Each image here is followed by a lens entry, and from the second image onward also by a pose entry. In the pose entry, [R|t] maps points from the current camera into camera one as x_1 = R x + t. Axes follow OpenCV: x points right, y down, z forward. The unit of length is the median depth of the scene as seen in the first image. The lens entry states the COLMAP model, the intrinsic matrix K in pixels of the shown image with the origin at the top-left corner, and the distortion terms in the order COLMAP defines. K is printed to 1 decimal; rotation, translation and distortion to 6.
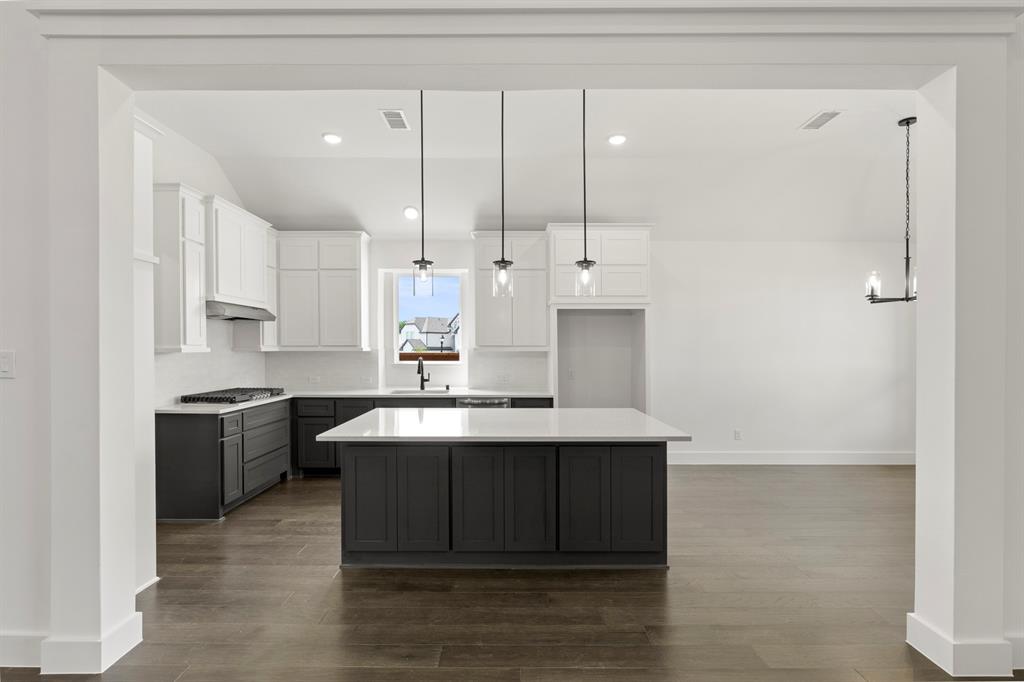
lens RADIAL K [[456.1, 0, 511.5], [0, 456.1, 348.0], [0, 0, 1]] dist [0.001572, 0.000315]
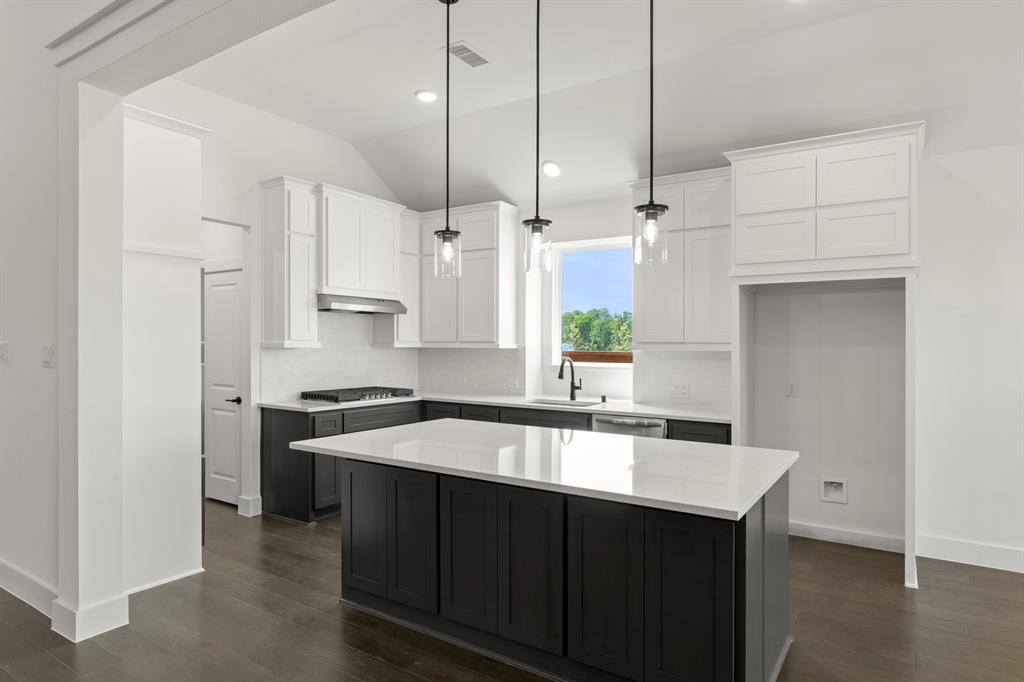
lens RADIAL K [[587.4, 0, 533.3], [0, 587.4, 340.7], [0, 0, 1]] dist [0.003187, 0.001103]
pose [[0.848278, 0.001485, -0.529550, 0.354820], [-0.006775, 0.999945, -0.008048, 0.001770], [0.529509, 0.010415, 0.848241, 0.182627]]
